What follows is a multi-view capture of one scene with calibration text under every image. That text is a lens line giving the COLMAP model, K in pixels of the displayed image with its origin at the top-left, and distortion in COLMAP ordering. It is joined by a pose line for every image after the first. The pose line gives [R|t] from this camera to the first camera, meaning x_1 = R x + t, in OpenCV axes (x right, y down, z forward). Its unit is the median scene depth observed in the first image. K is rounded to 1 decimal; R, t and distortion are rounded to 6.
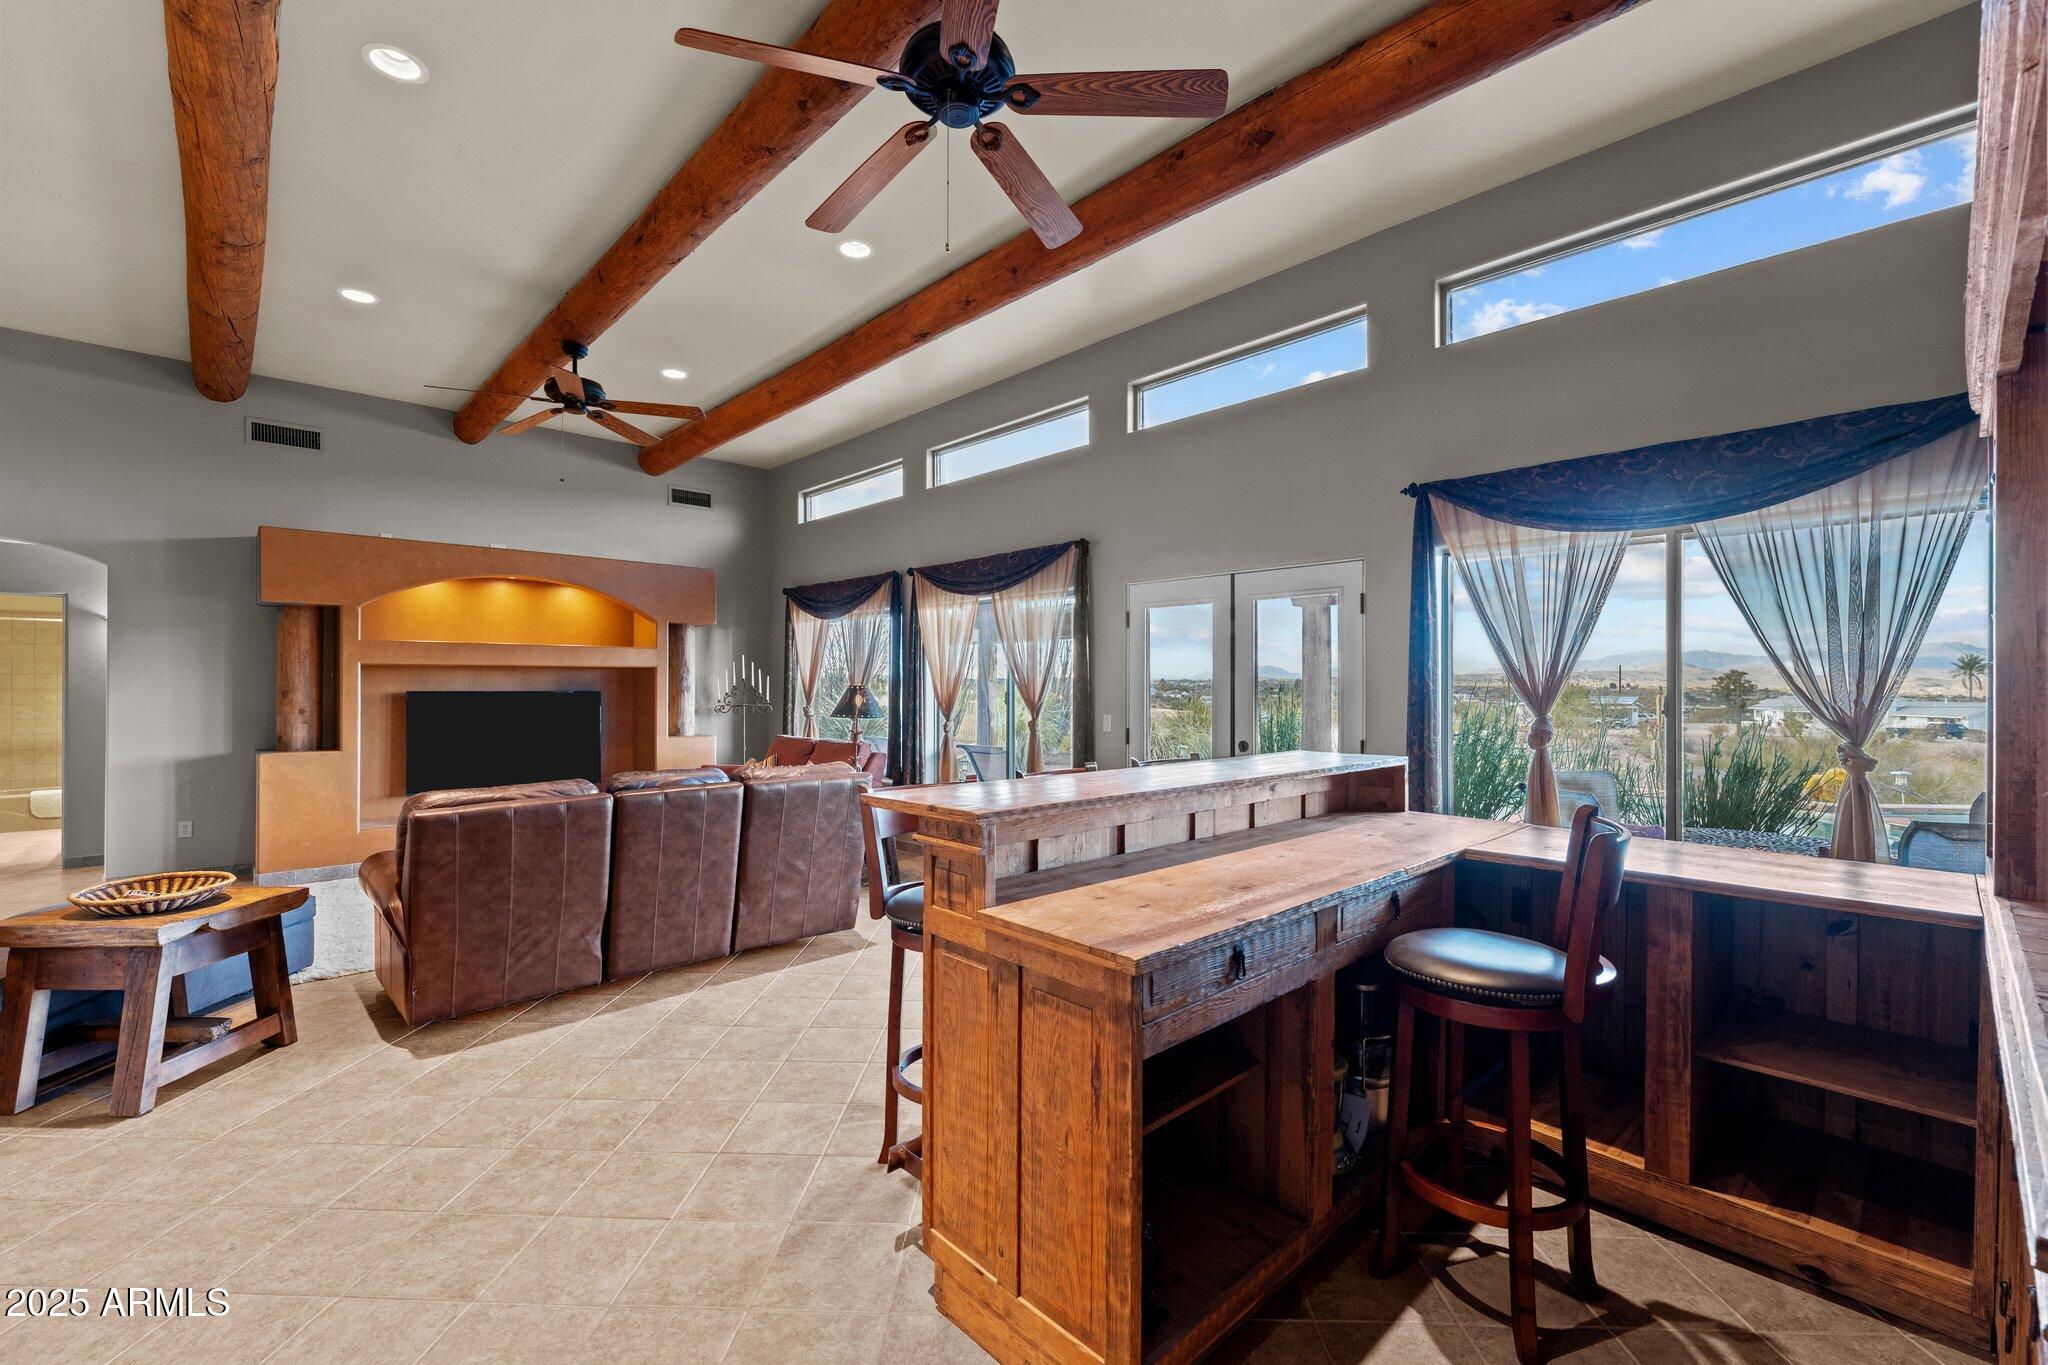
lens RADIAL K [[849.9, 0, 1018.8], [0, 849.9, 682.1], [0, 0, 1]] dist [-0.003070, 0.000028]
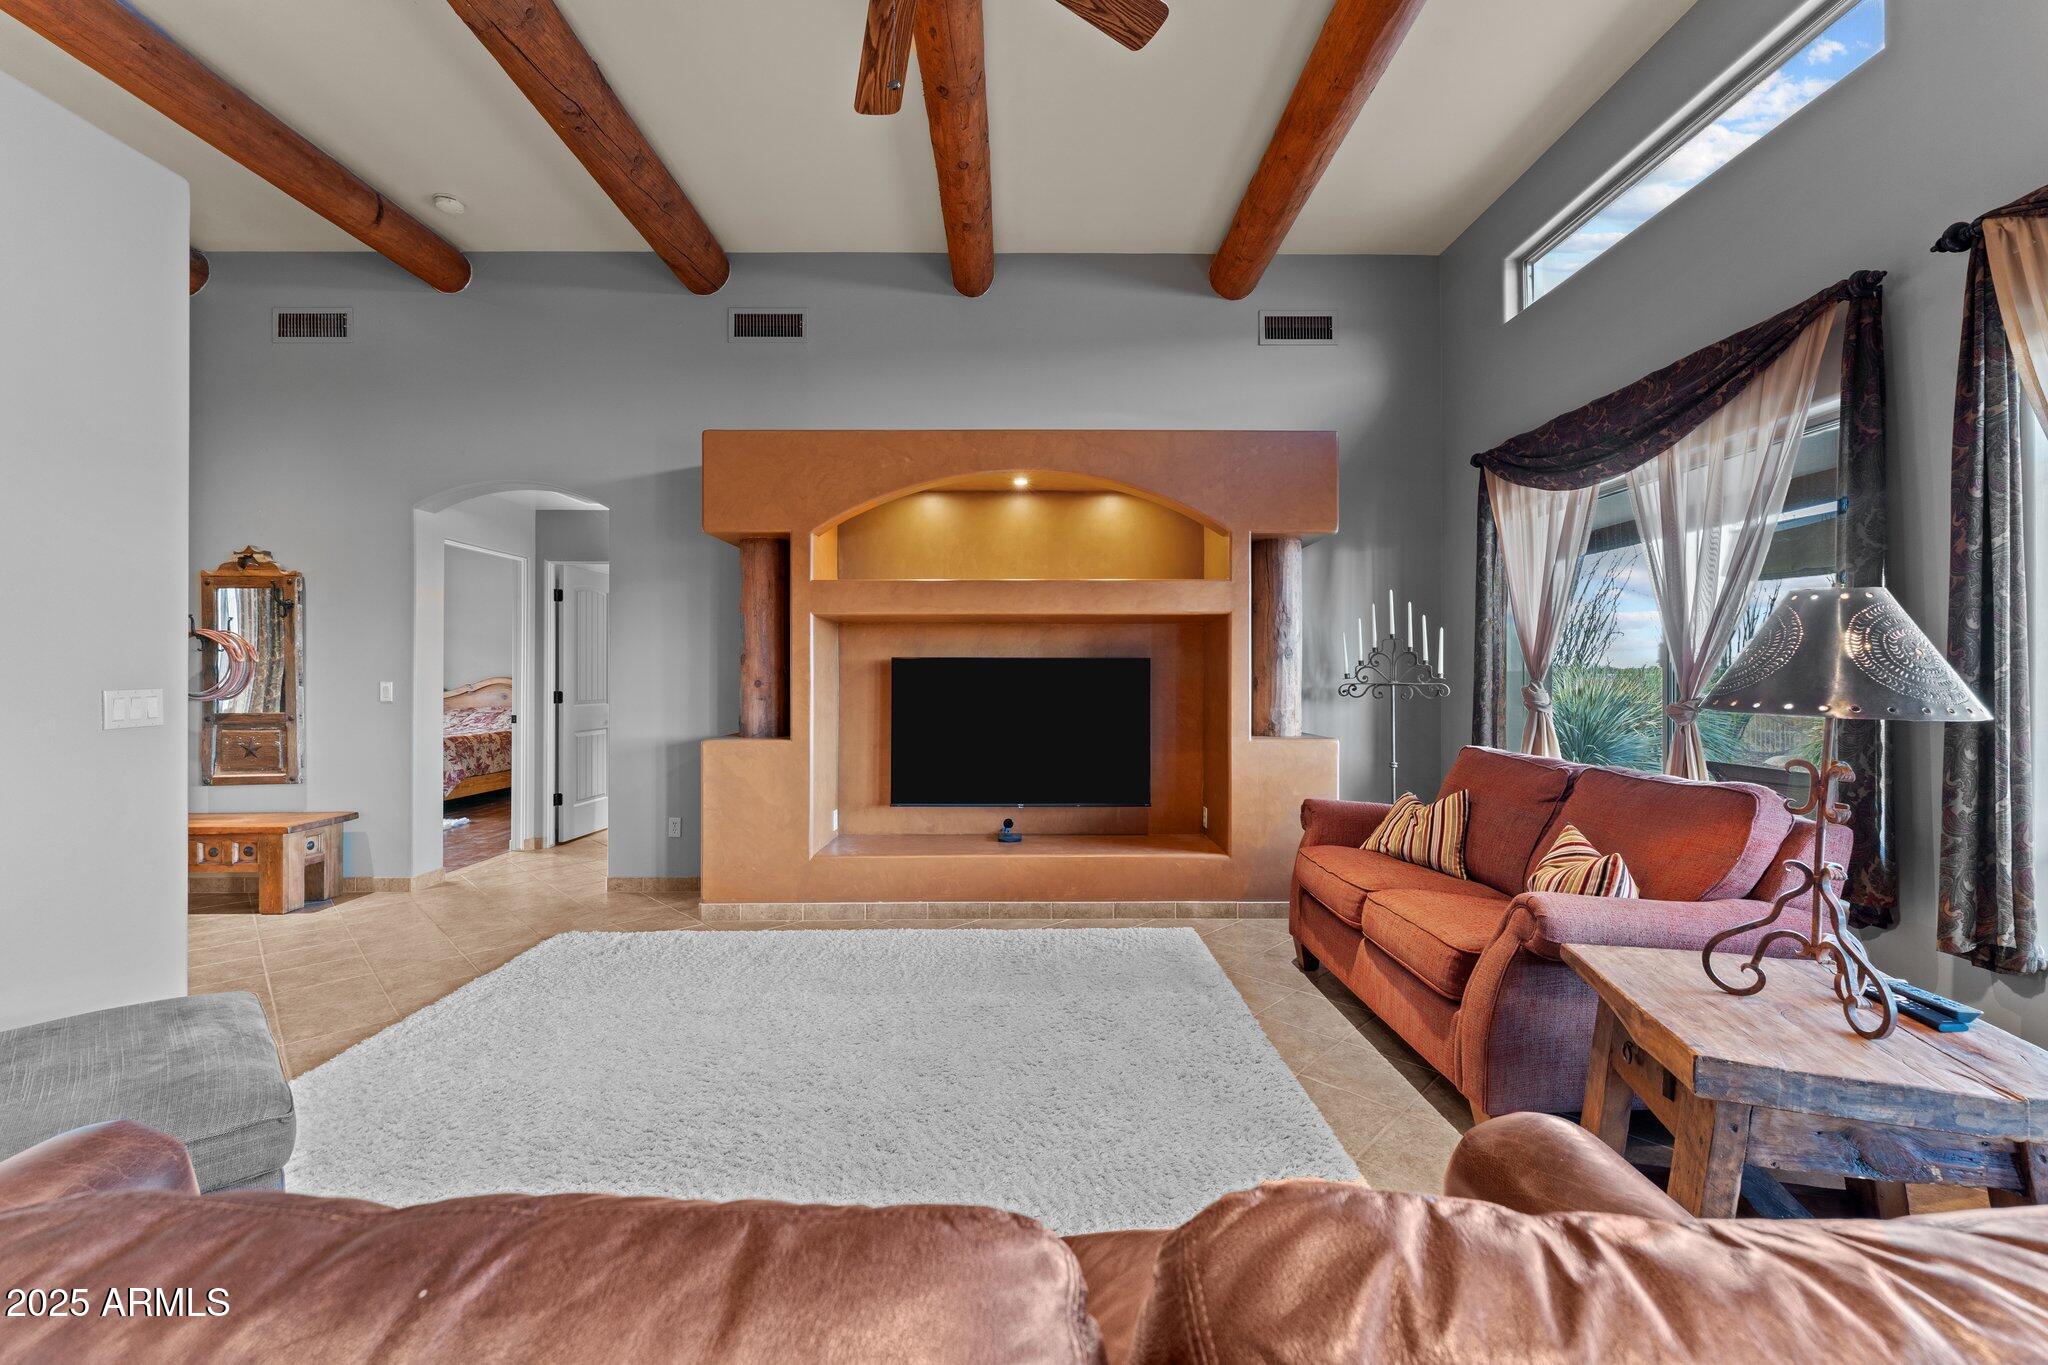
lens RADIAL K [[821.8, 0, 1027.6], [0, 821.8, 668.1], [0, 0, 1]] dist [0.000100, -0.000002]
pose [[0.738545, -0.009132, -0.674142, -0.190088], [0.004957, 0.999955, -0.008114, 0.026958], [0.674186, 0.002651, 0.738557, 0.604415]]
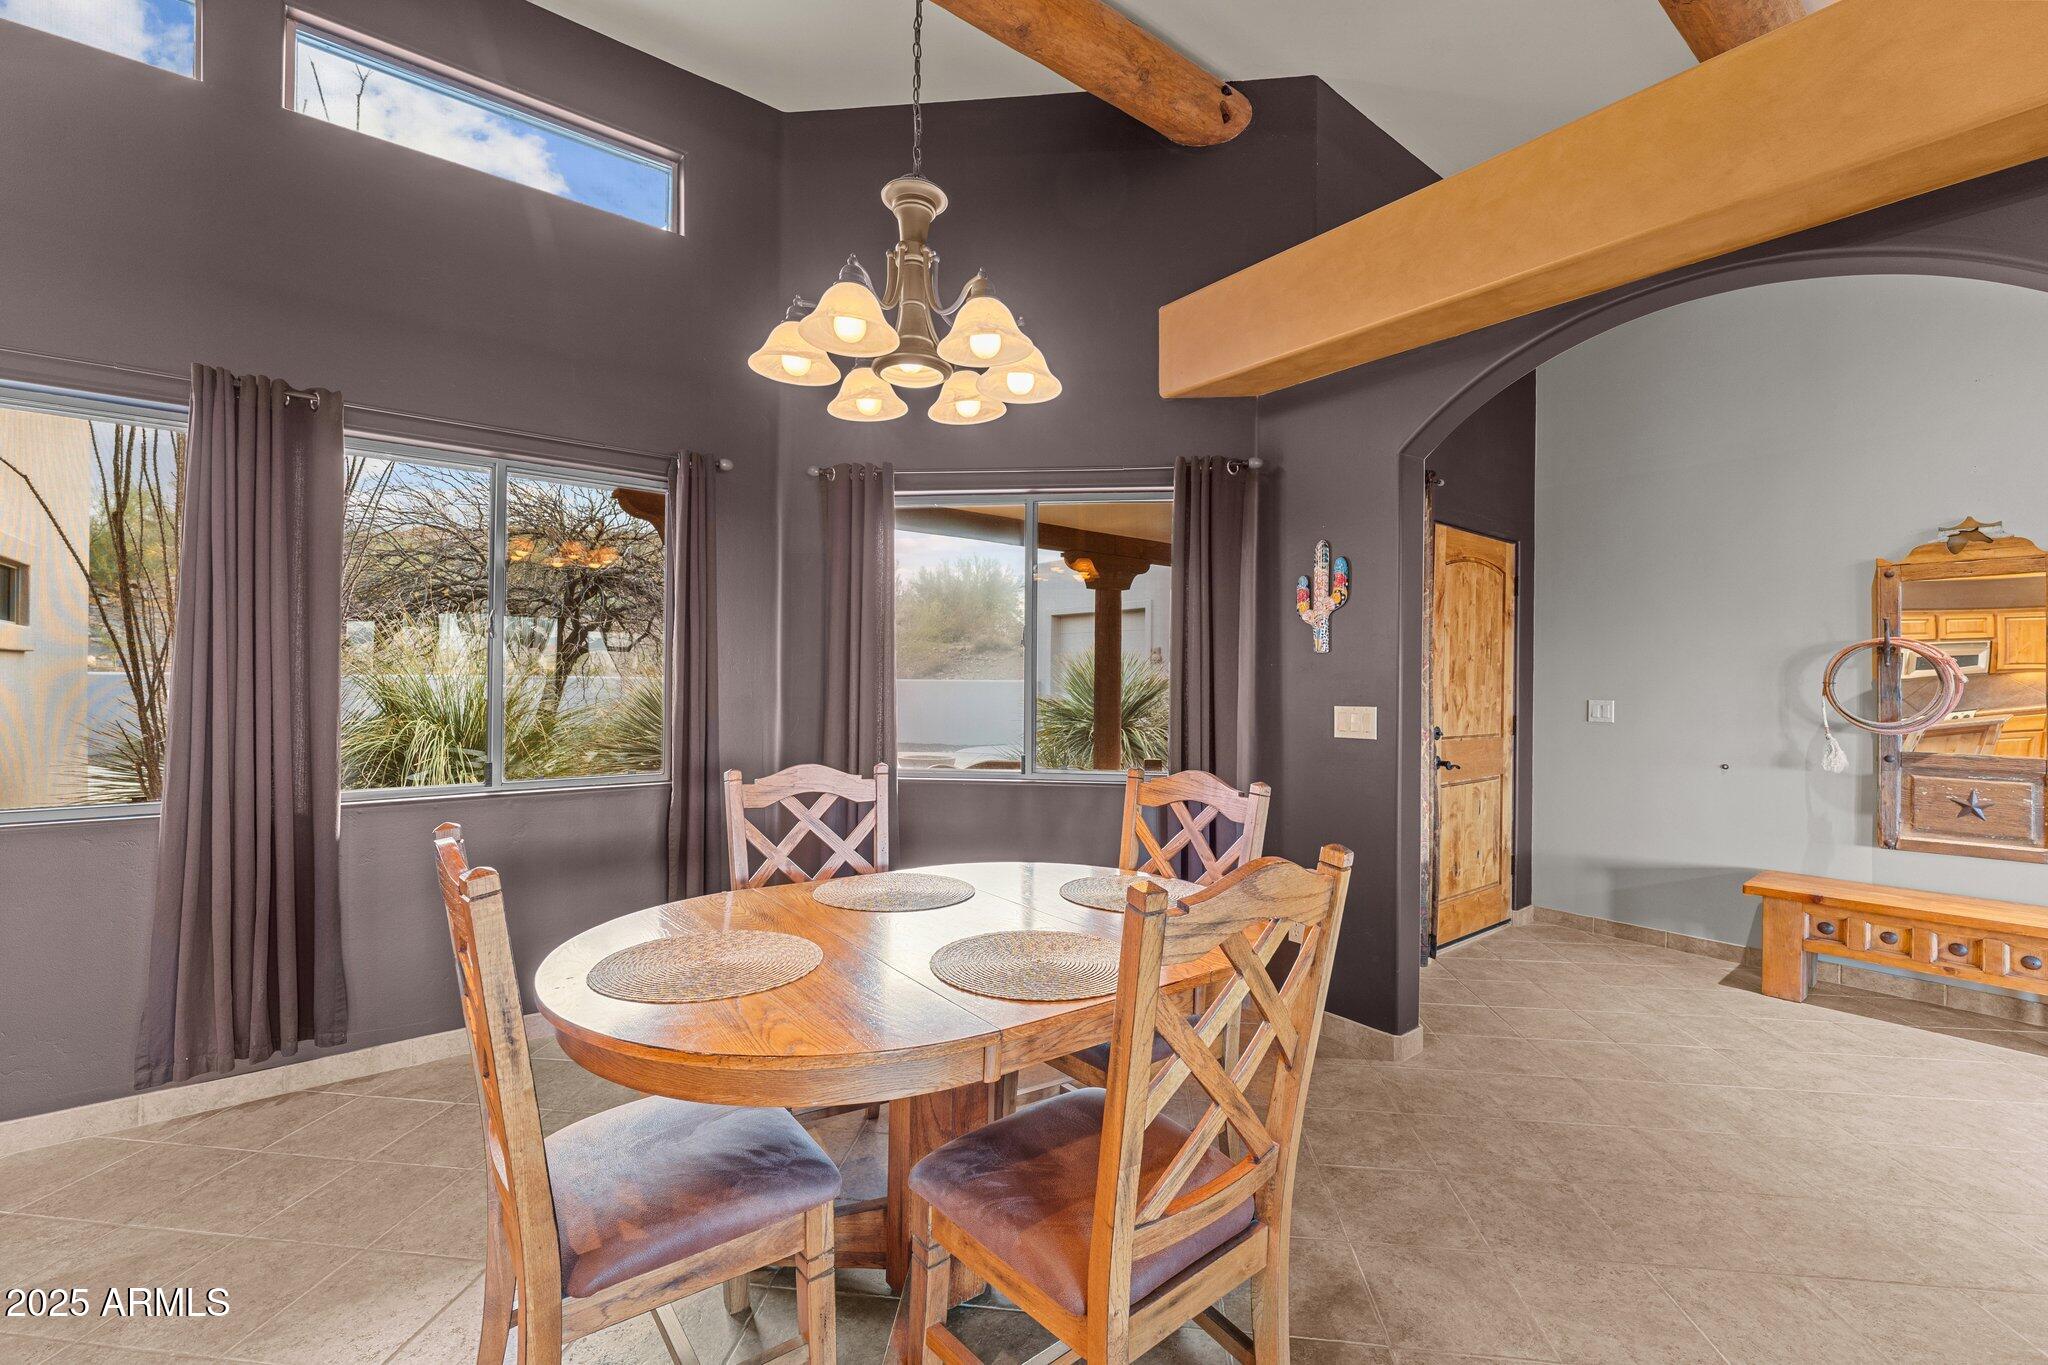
lens RADIAL K [[865.8, 0, 1024.0], [0, 865.8, 682.5], [0, 0, 1]] dist [-0.002872, -0.000147]
pose [[-0.067180, 0.002347, -0.997738, -0.613186], [-0.000400, 0.999997, 0.002379, 0.011497], [0.997741, 0.000559, -0.067179, 0.125504]]
